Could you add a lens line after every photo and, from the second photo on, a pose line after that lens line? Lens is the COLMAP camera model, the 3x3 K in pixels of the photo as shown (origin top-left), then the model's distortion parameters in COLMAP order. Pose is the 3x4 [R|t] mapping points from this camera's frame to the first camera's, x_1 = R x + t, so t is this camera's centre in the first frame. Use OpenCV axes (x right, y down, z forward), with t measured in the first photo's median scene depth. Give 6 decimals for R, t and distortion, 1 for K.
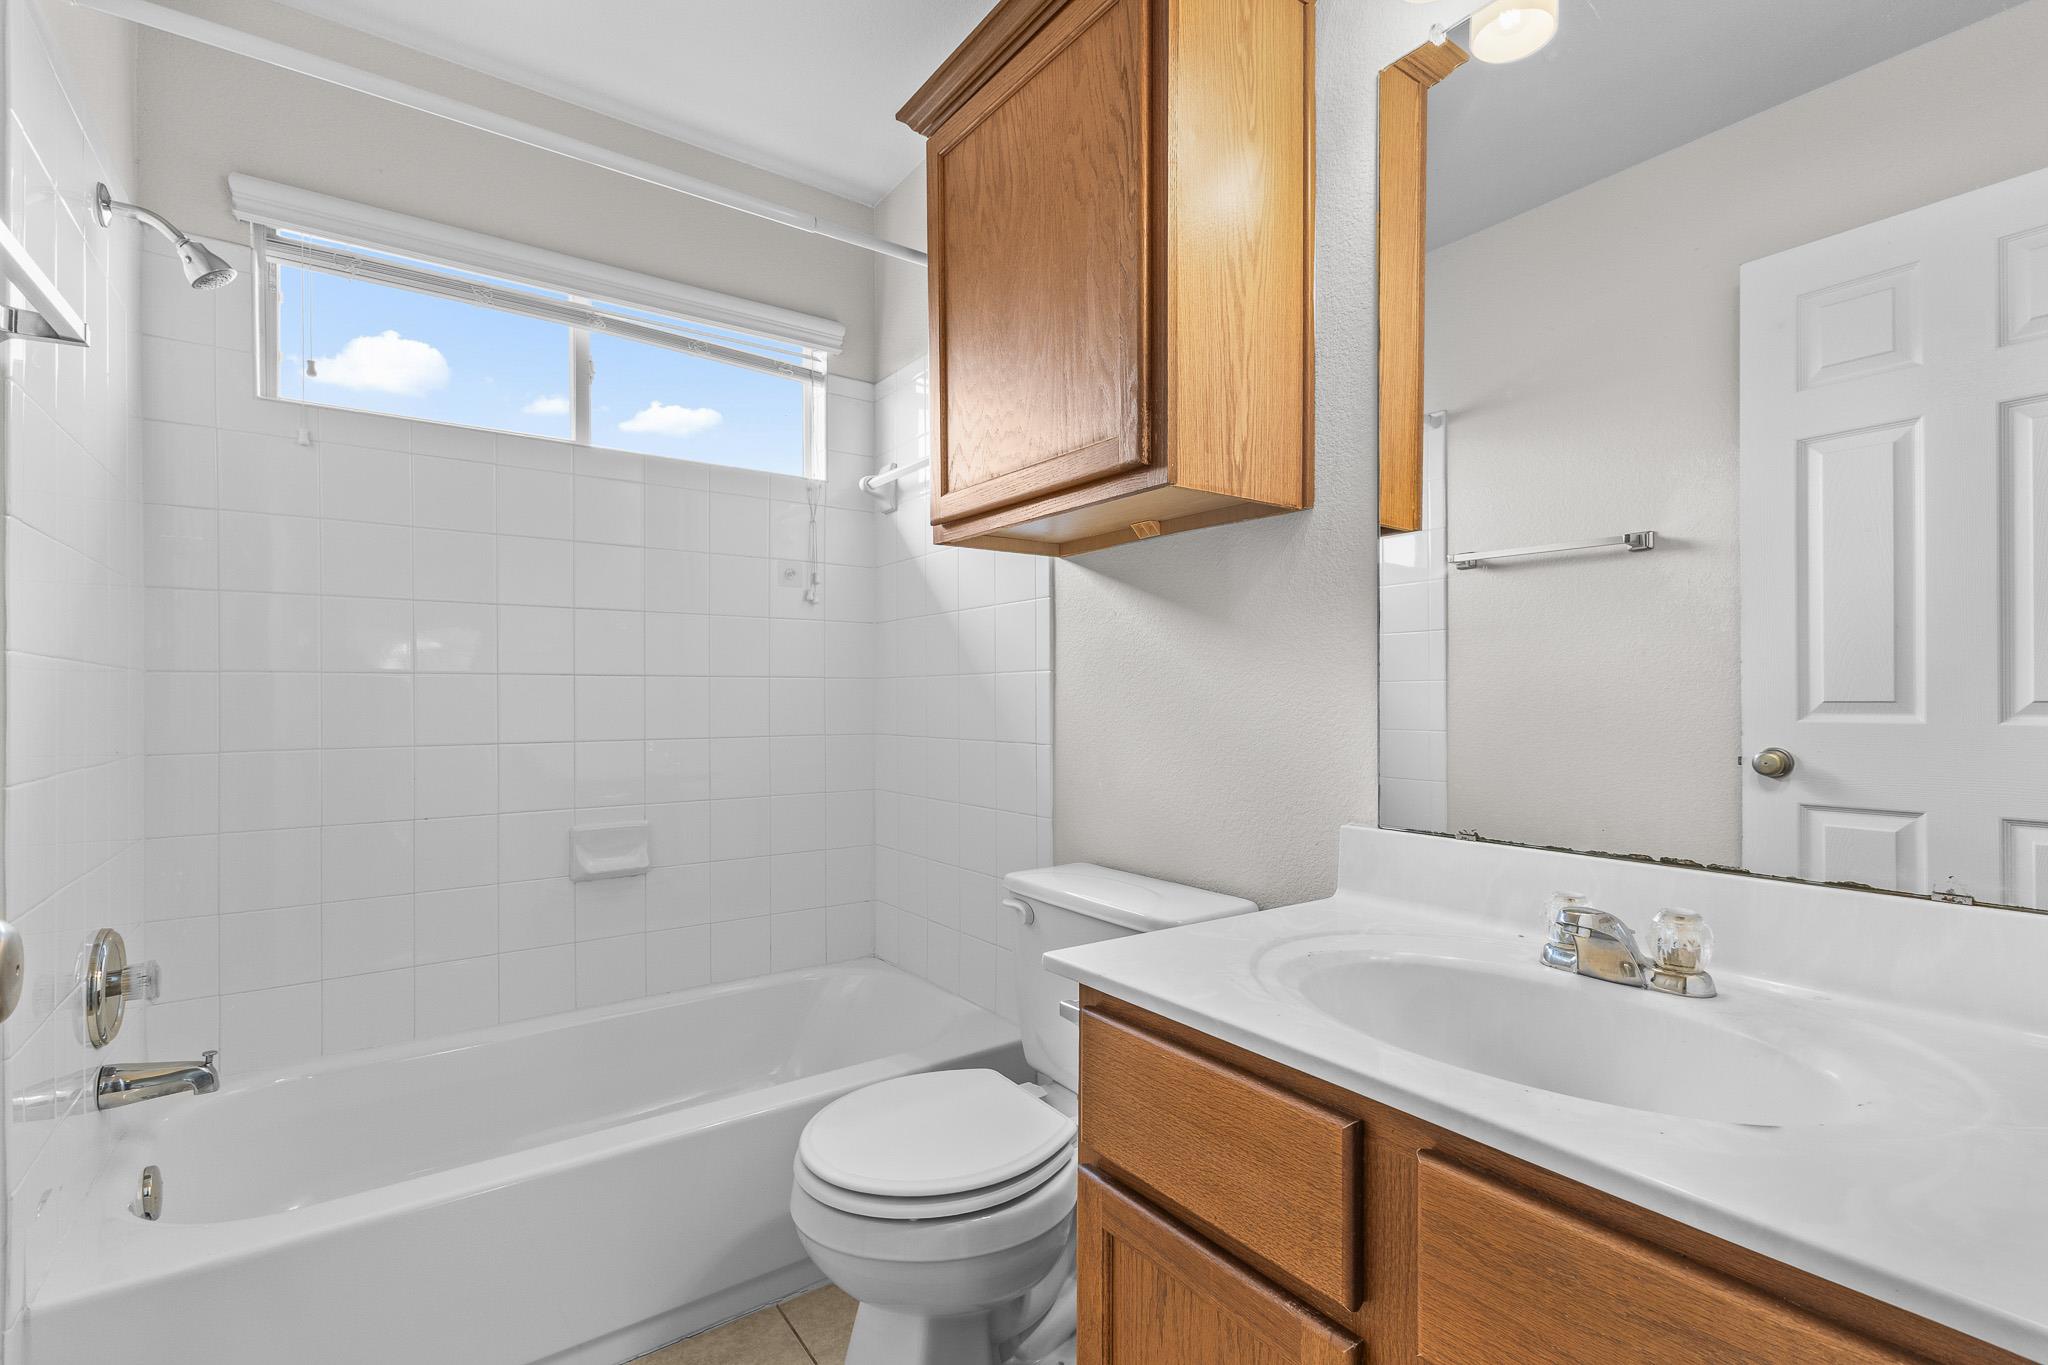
lens RADIAL K [[914.4, 0, 1024.0], [0, 914.4, 682.5], [0, 0, 1]] dist [0.000282, 0.000018]
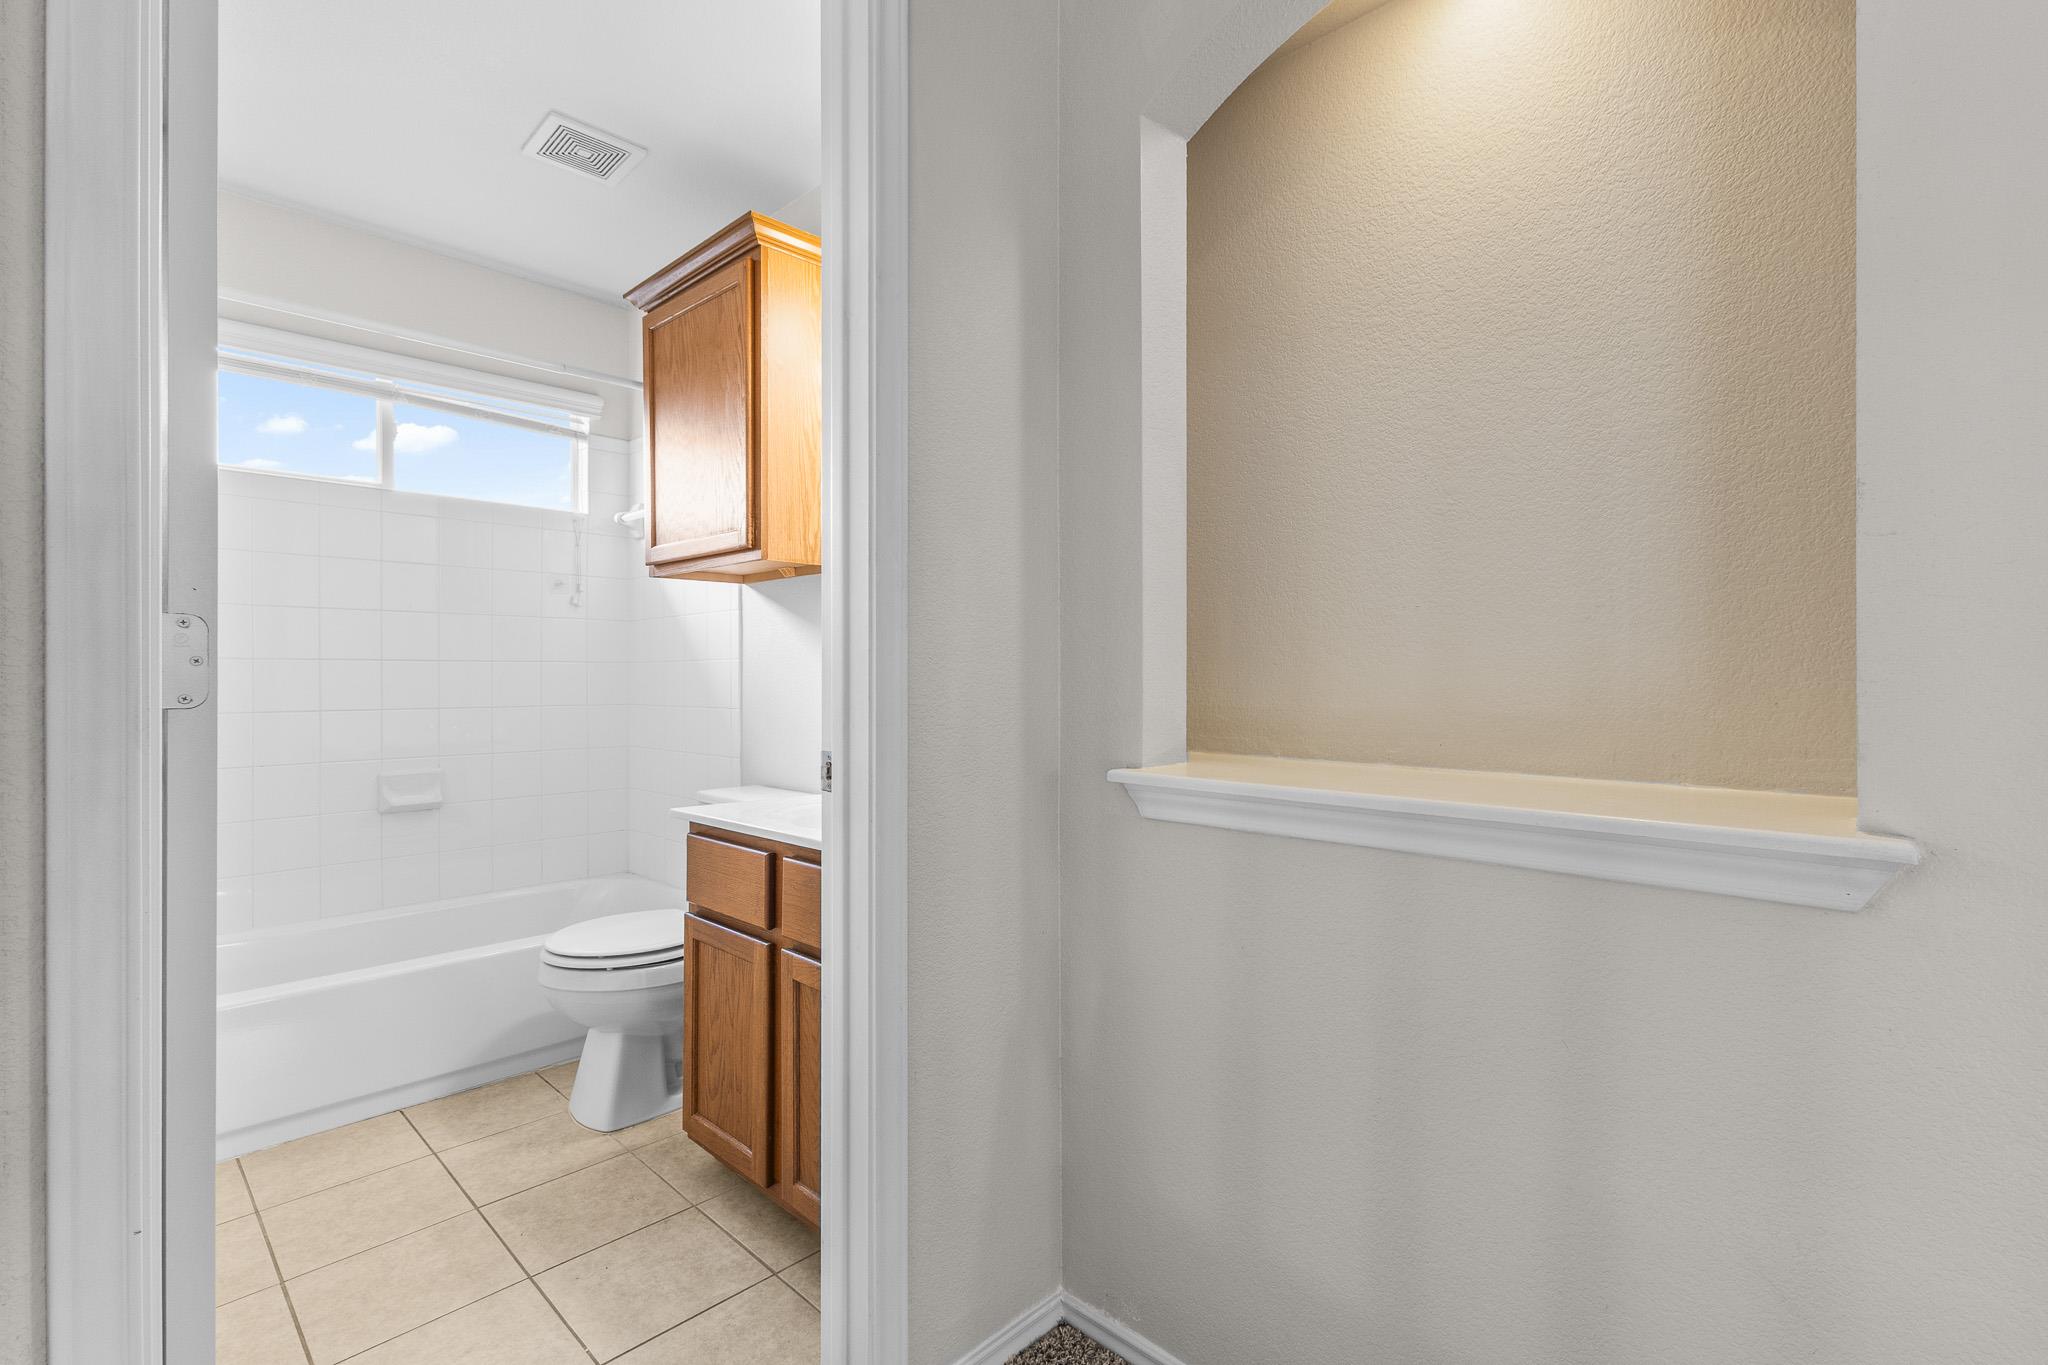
lens RADIAL K [[892.4, 0, 1021.2], [0, 892.4, 658.9], [0, 0, 1]] dist [0.003055, -0.005372]
pose [[0.981652, 0.000573, 0.190679, 0.203987], [-0.000378, 0.999999, -0.001063, -0.011292], [-0.190679, 0.000971, 0.981652, -0.524867]]
